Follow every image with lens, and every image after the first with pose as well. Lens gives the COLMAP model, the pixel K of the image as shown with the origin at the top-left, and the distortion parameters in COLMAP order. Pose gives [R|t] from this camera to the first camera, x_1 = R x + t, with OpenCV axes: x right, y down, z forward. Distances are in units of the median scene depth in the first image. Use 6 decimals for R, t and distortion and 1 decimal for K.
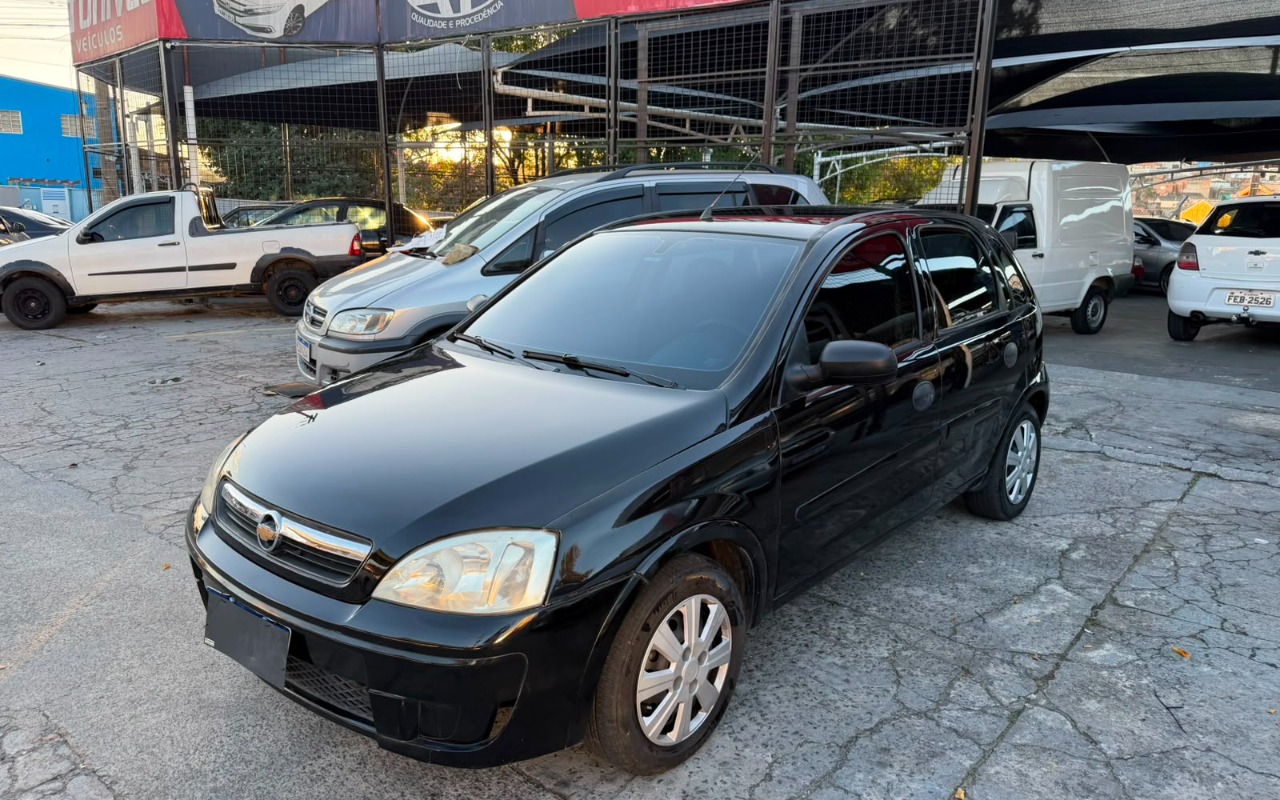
lens RADIAL K [[889.0, 0, 639.7], [0, 889.0, 362.3], [0, 0, 1]] dist [0.043631, 0.001468]
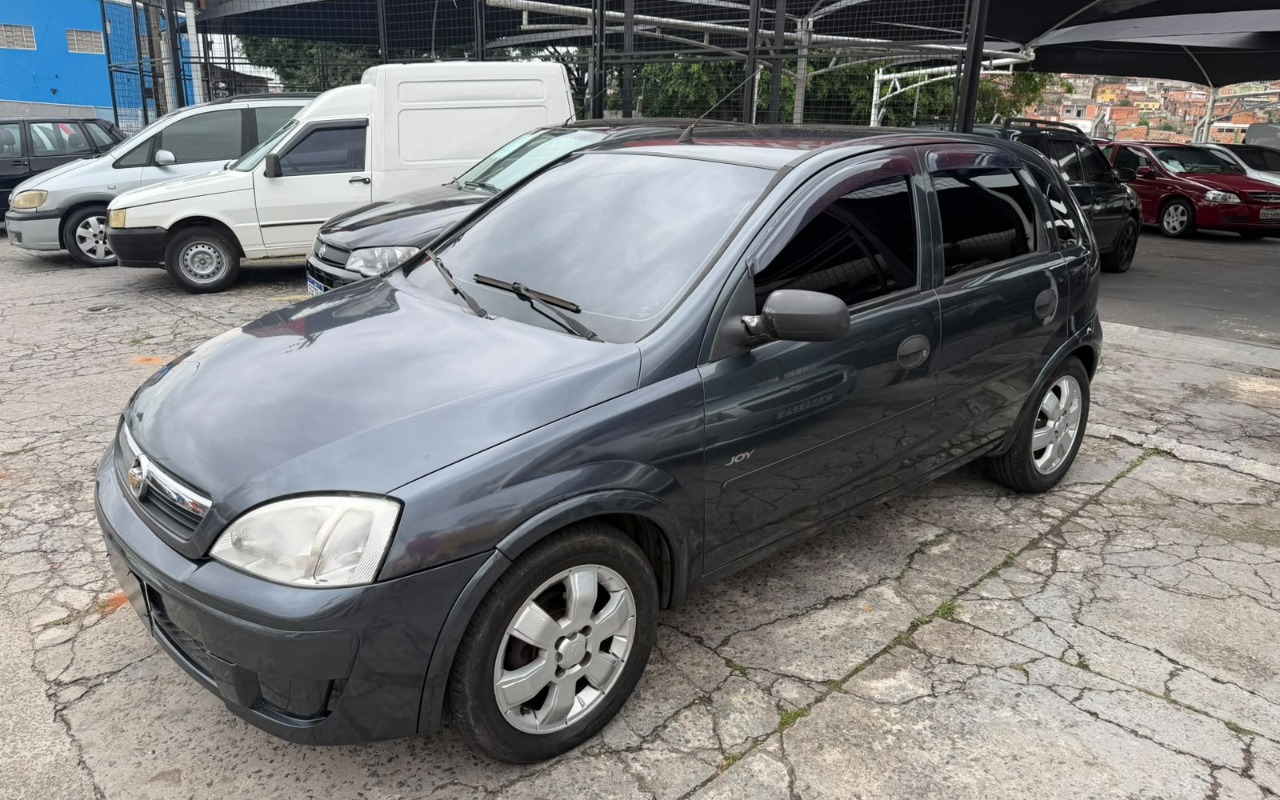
lens RADIAL K [[893.7, 0, 639.2], [0, 893.7, 329.6], [0, 0, 1]] dist [0.006683, -0.005735]
pose [[0.991978, 0.030555, -0.122659, 0.188381], [-0.024750, 0.998513, 0.048579, -0.012736], [0.123961, -0.045153, 0.991259, 0.097838]]
